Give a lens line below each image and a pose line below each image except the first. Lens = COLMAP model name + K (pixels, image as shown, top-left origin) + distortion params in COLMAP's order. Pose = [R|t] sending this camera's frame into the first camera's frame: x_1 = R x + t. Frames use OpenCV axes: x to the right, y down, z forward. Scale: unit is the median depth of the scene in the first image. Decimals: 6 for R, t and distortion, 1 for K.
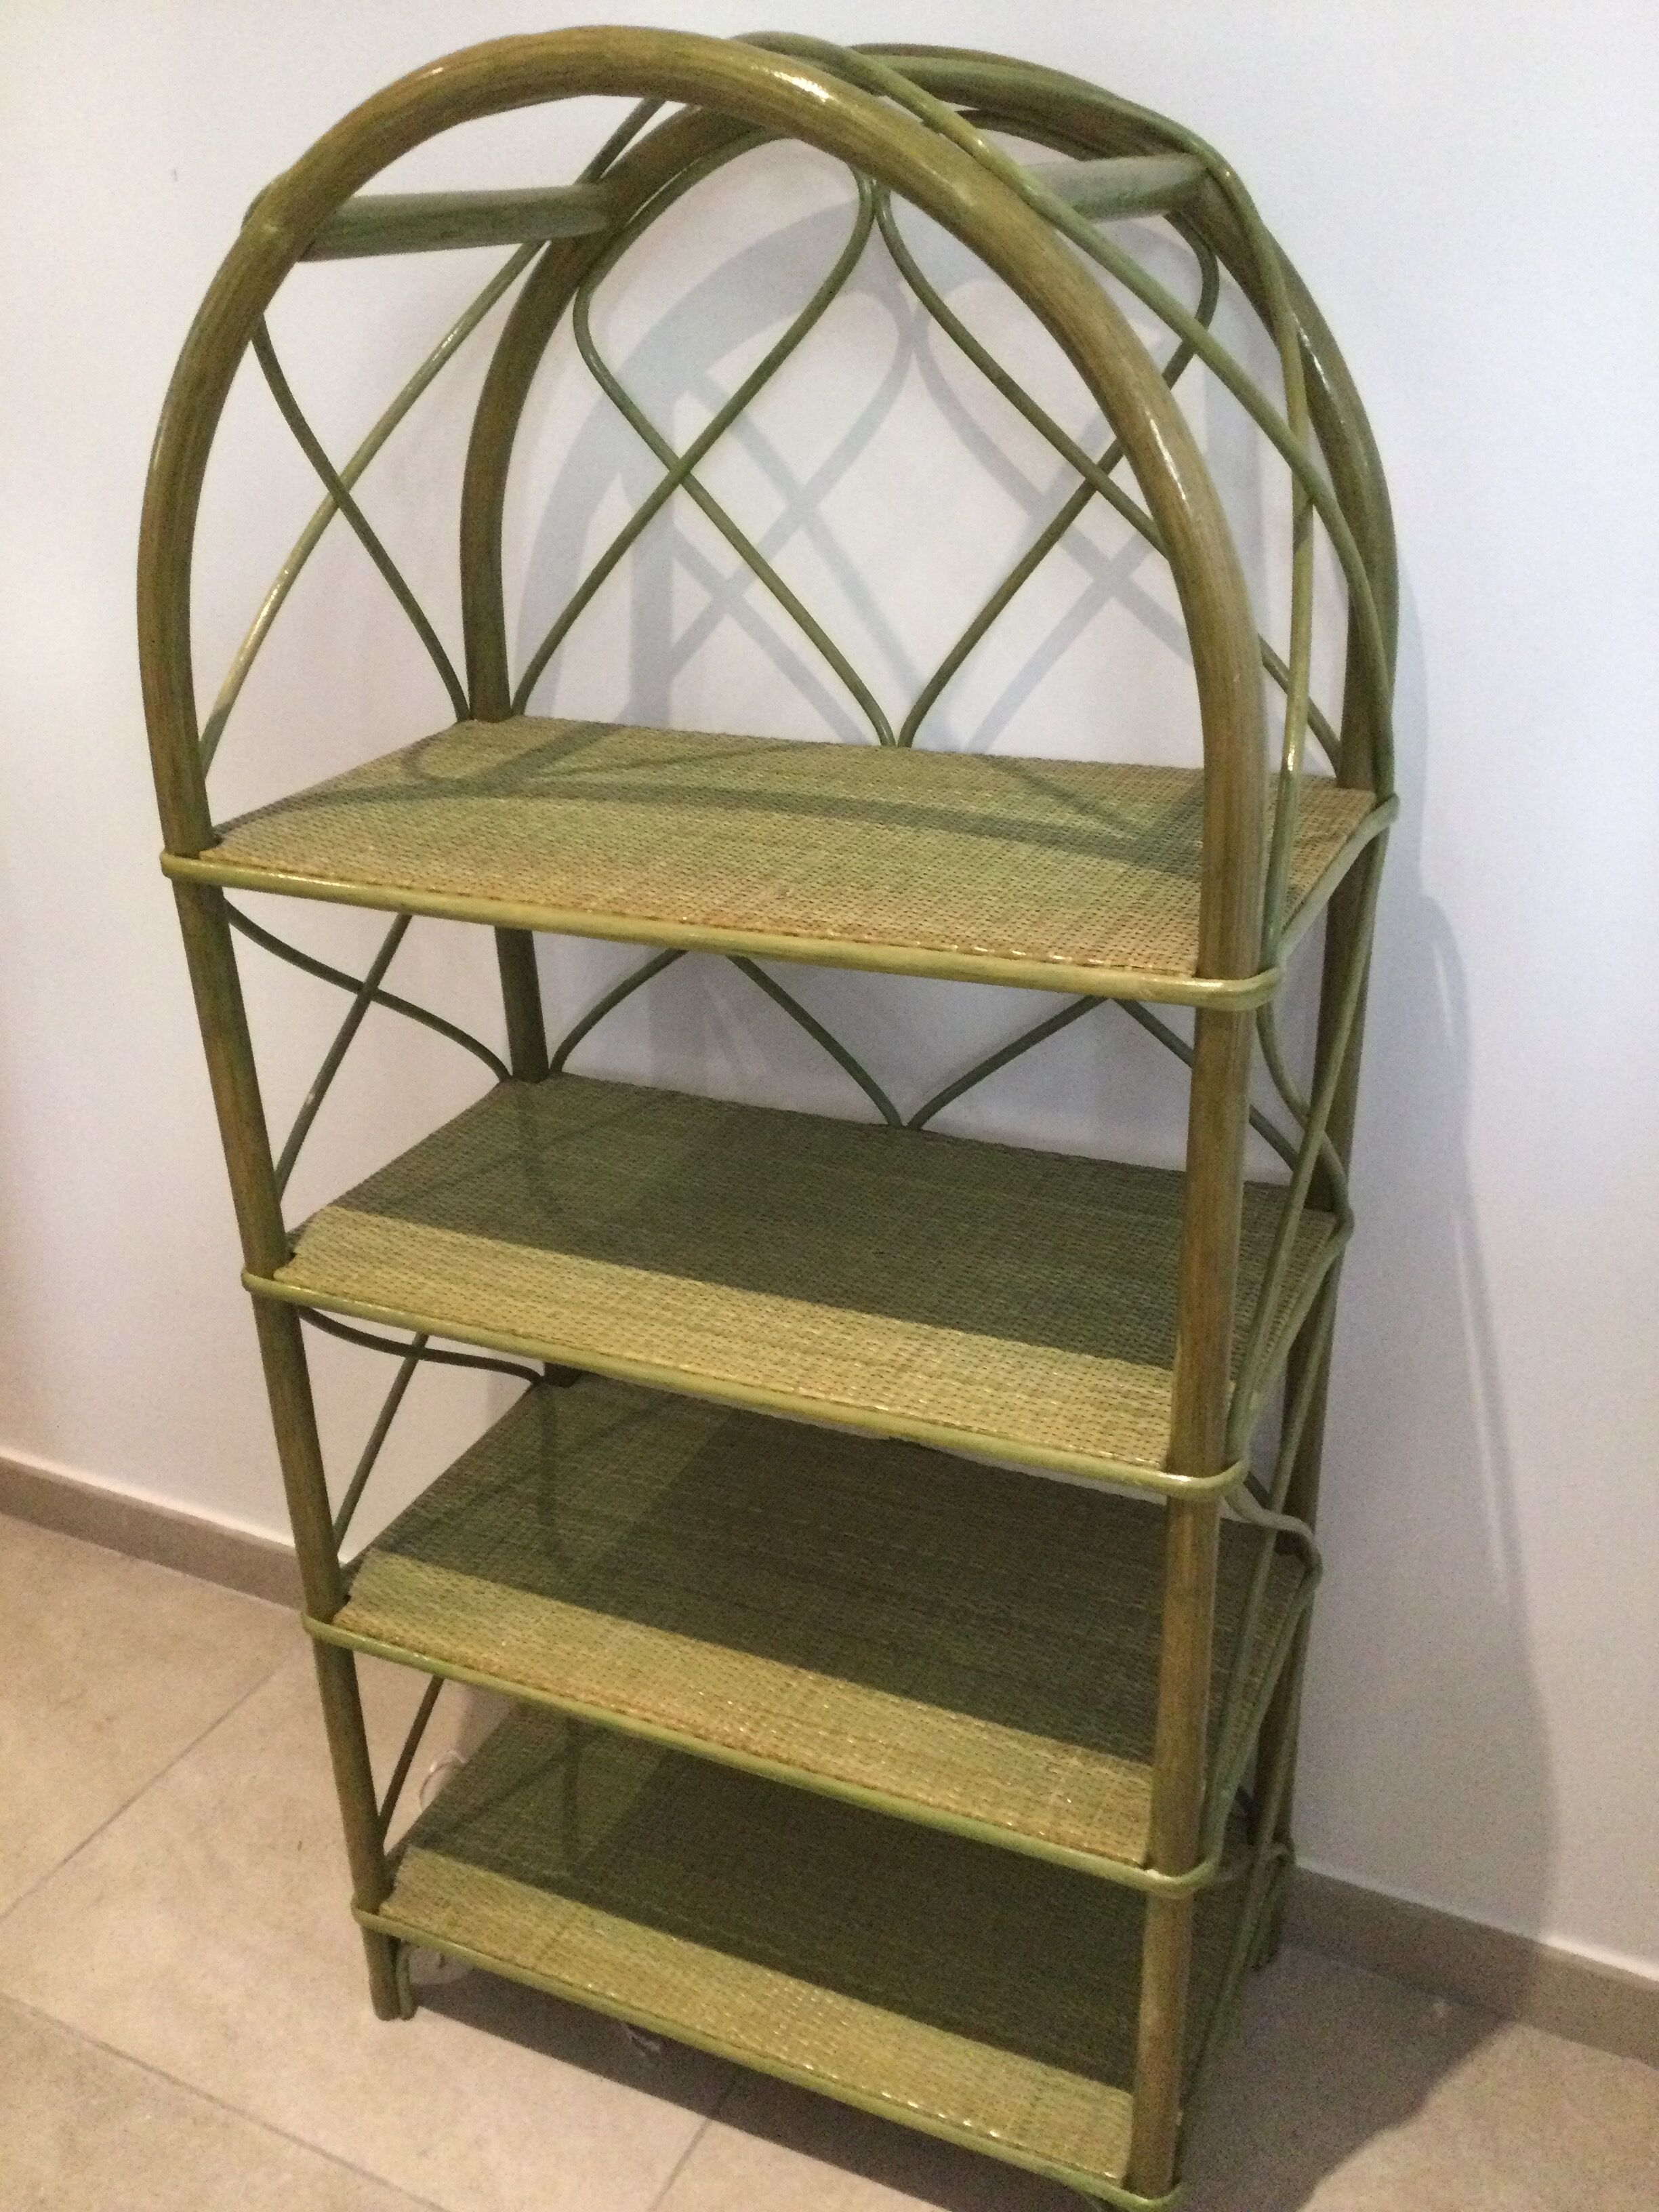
lens RADIAL K [[2008.3, 0, 843.9], [0, 2008.3, 1112.1], [0, 0, 1]] dist [0.034066, 0.000000]
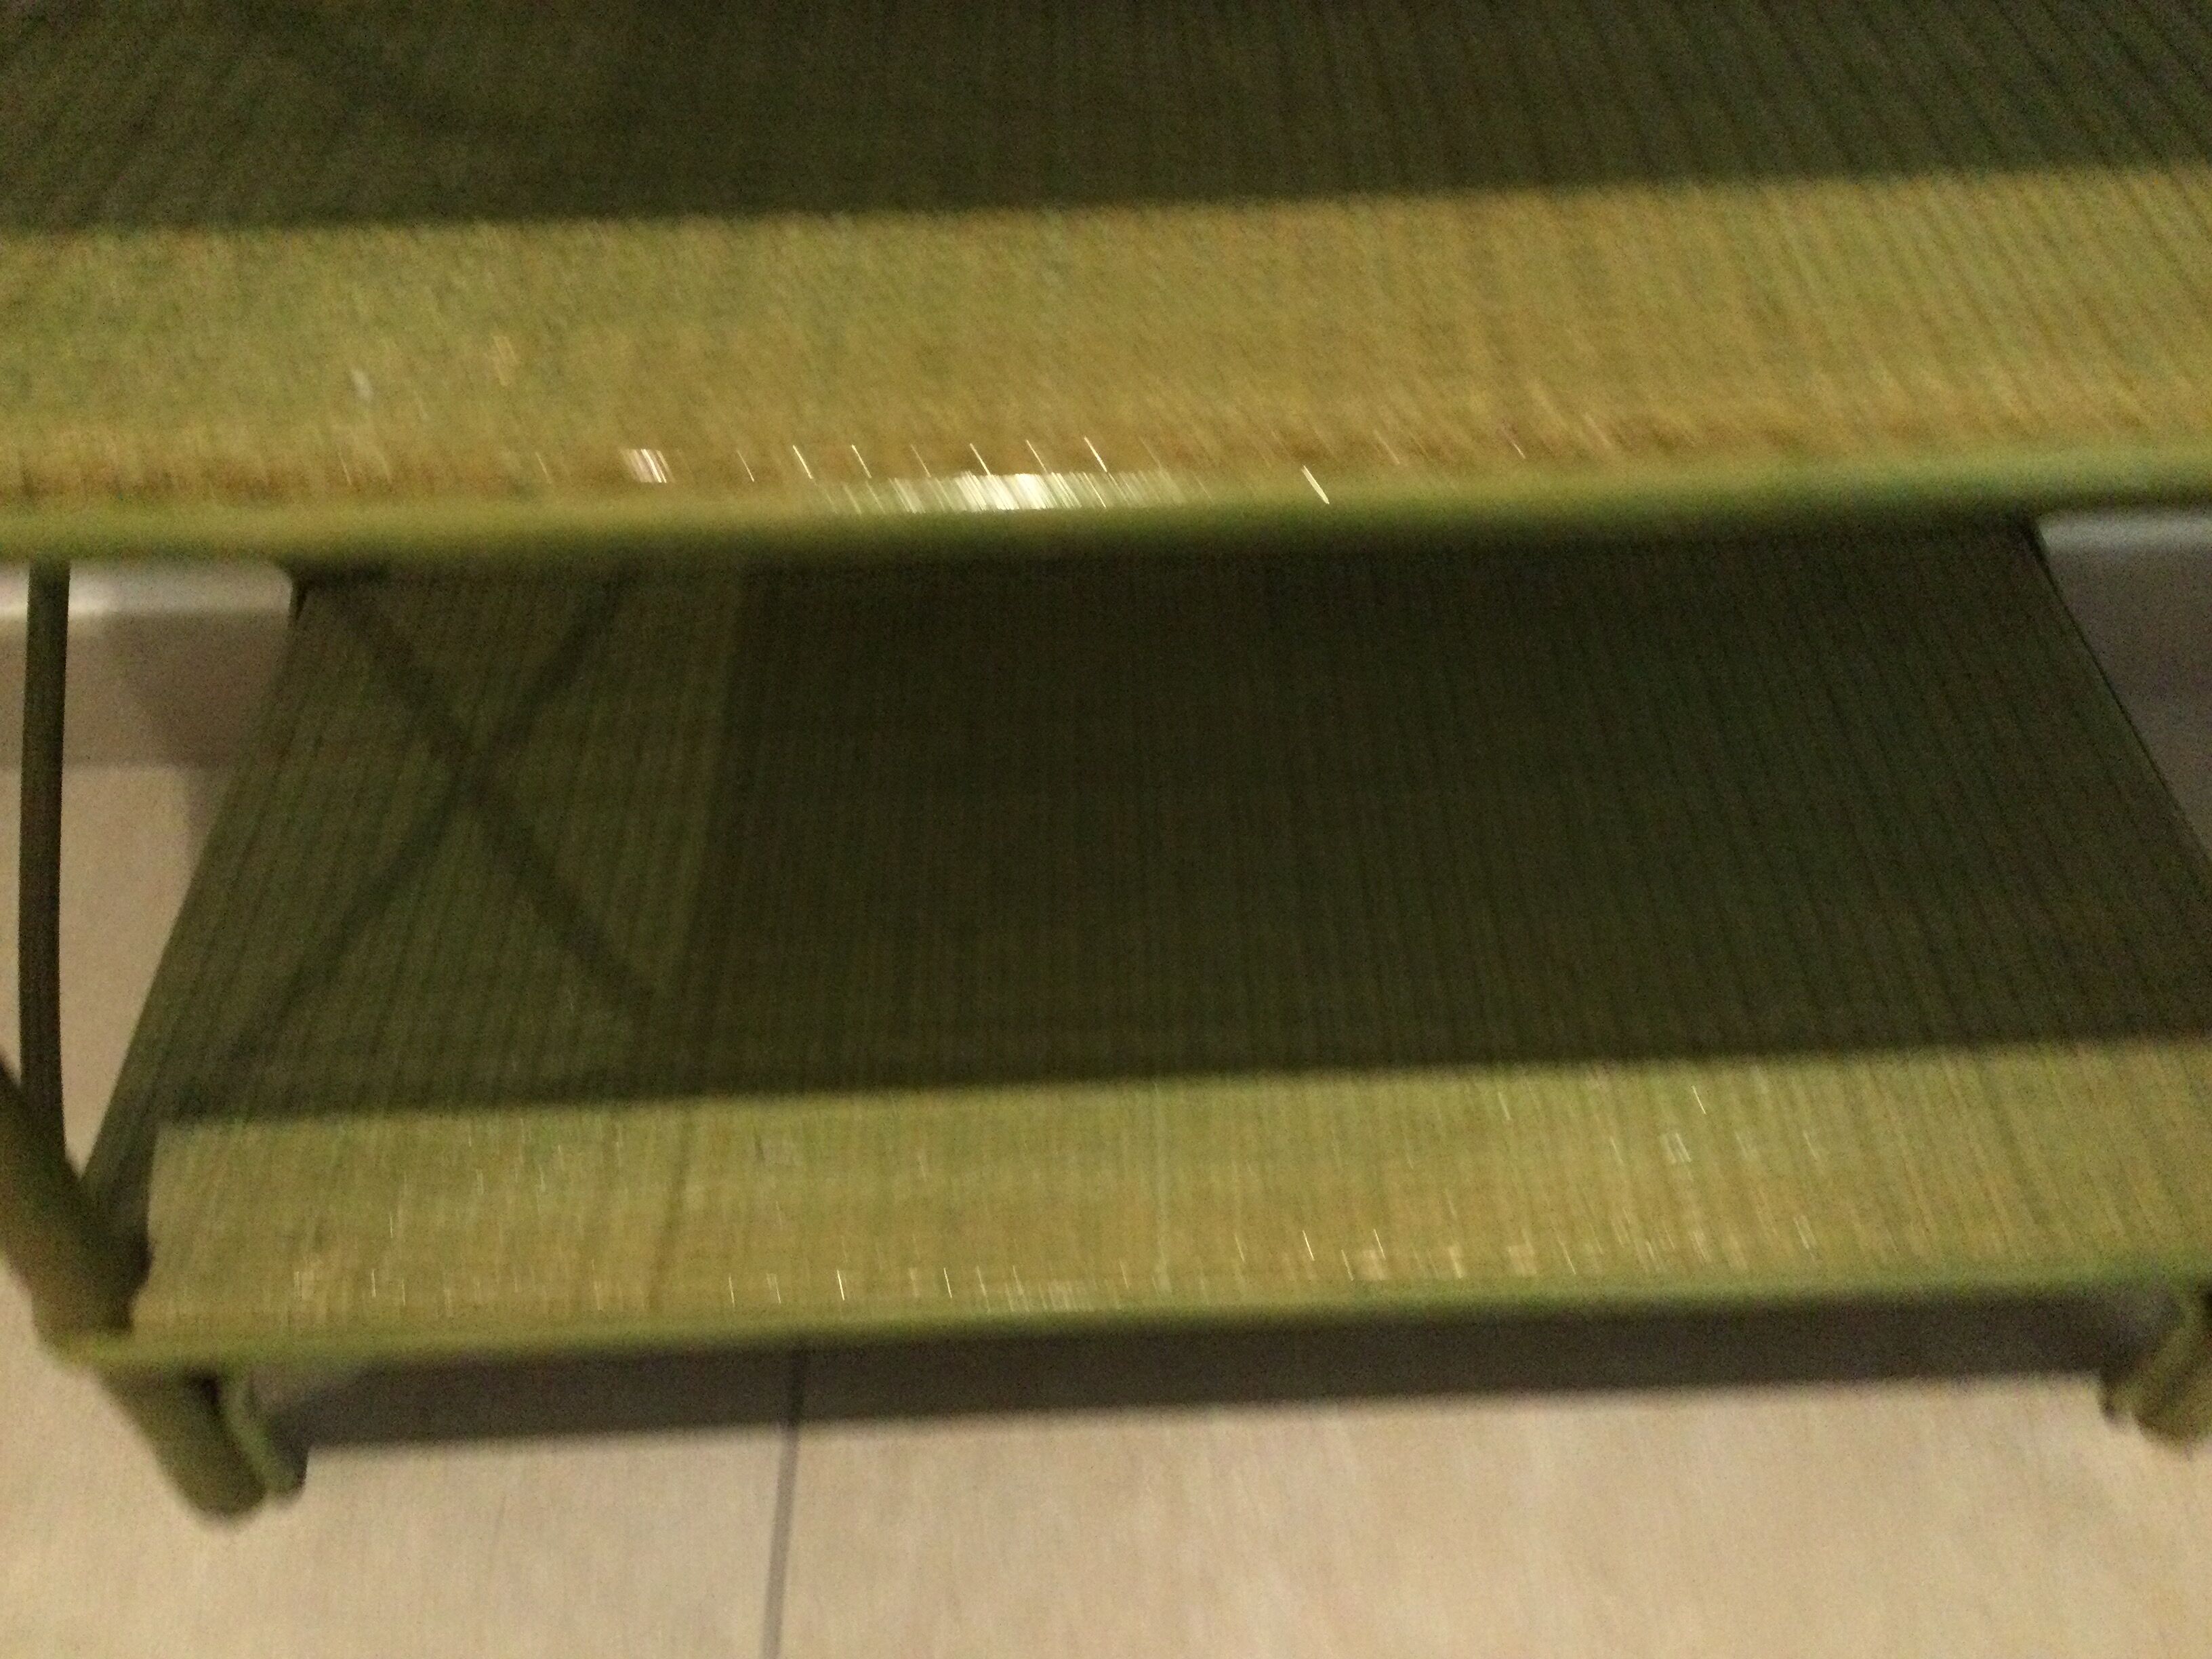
lens RADIAL K [[2008.3, 0, 1108.3], [0, 2008.3, 805.1], [0, 0, 1]] dist [0.034066, 0.000000]
pose [[0.895017, -0.308481, 0.322156, -0.172514], [0.174186, 0.906652, 0.384241, 0.217700], [-0.410615, -0.287787, 0.865202, 0.686469]]
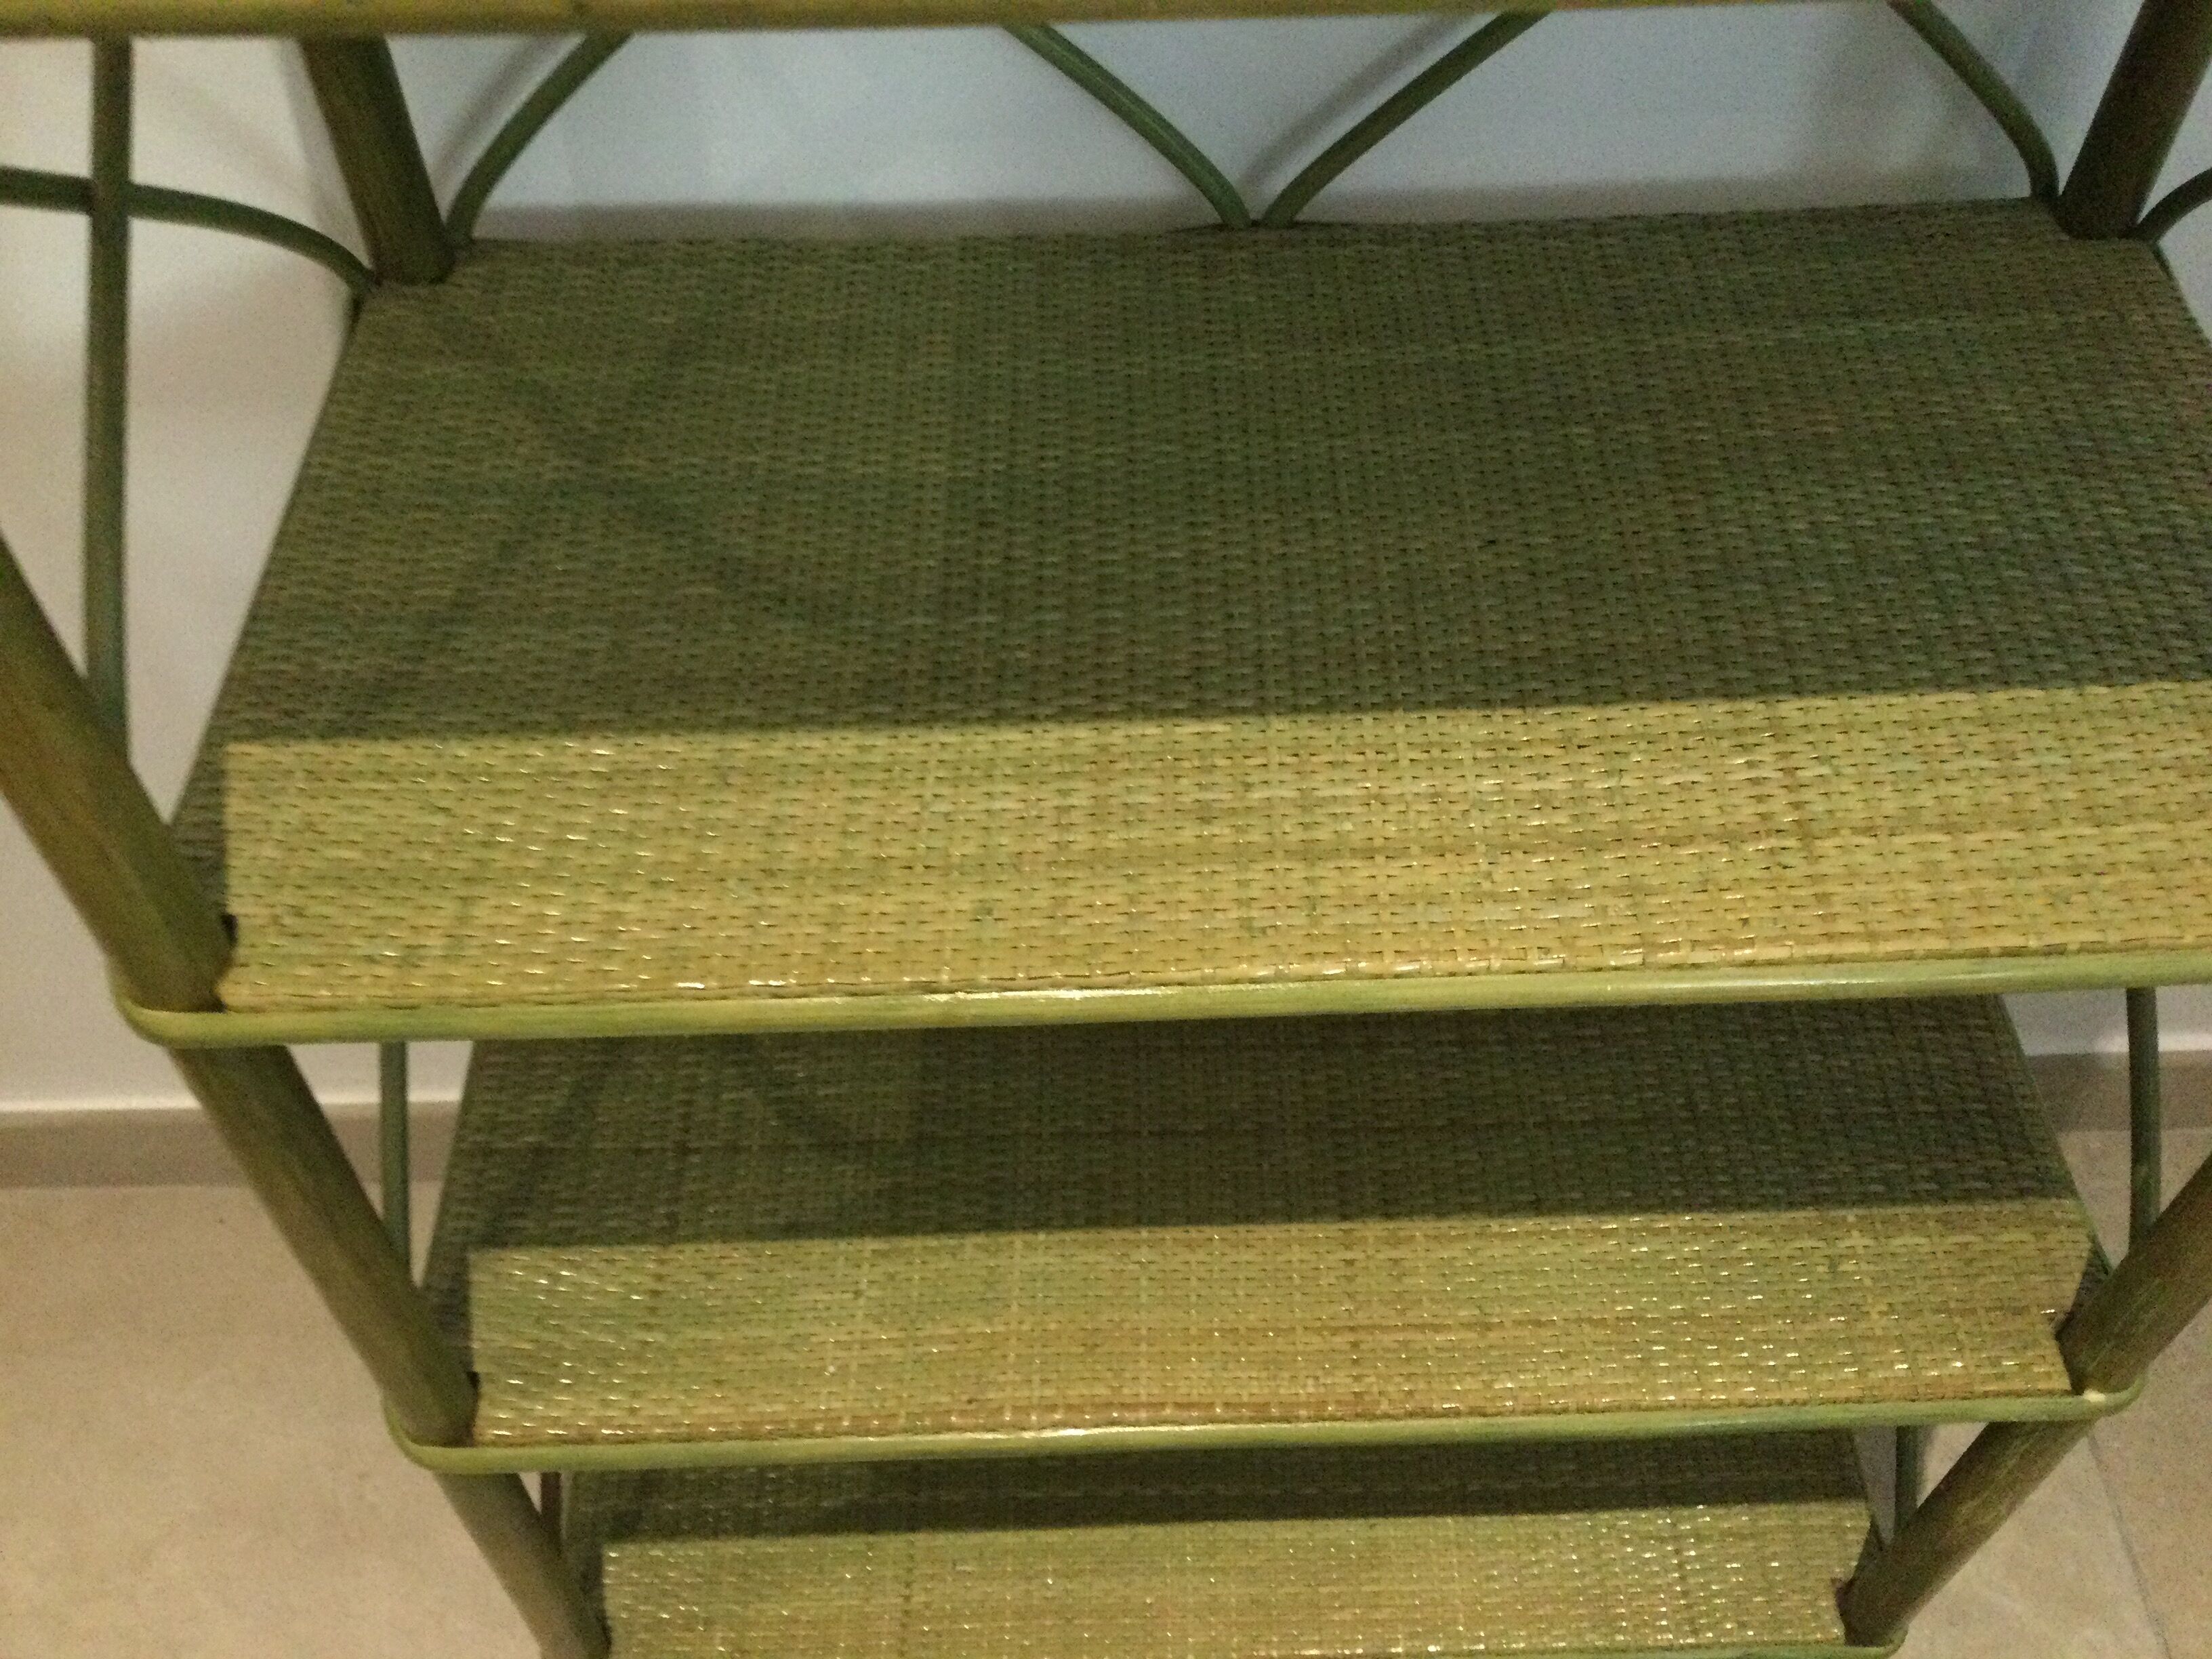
lens RADIAL K [[2008.3, 0, 1129.4], [0, 2008.3, 815.2], [0, 0, 1]] dist [0.034066, 0.000000]
pose [[0.896698, -0.314627, 0.311355, -0.205972], [0.162722, 0.888454, 0.429152, -0.083586], [-0.411648, -0.334156, 0.847872, 0.524332]]
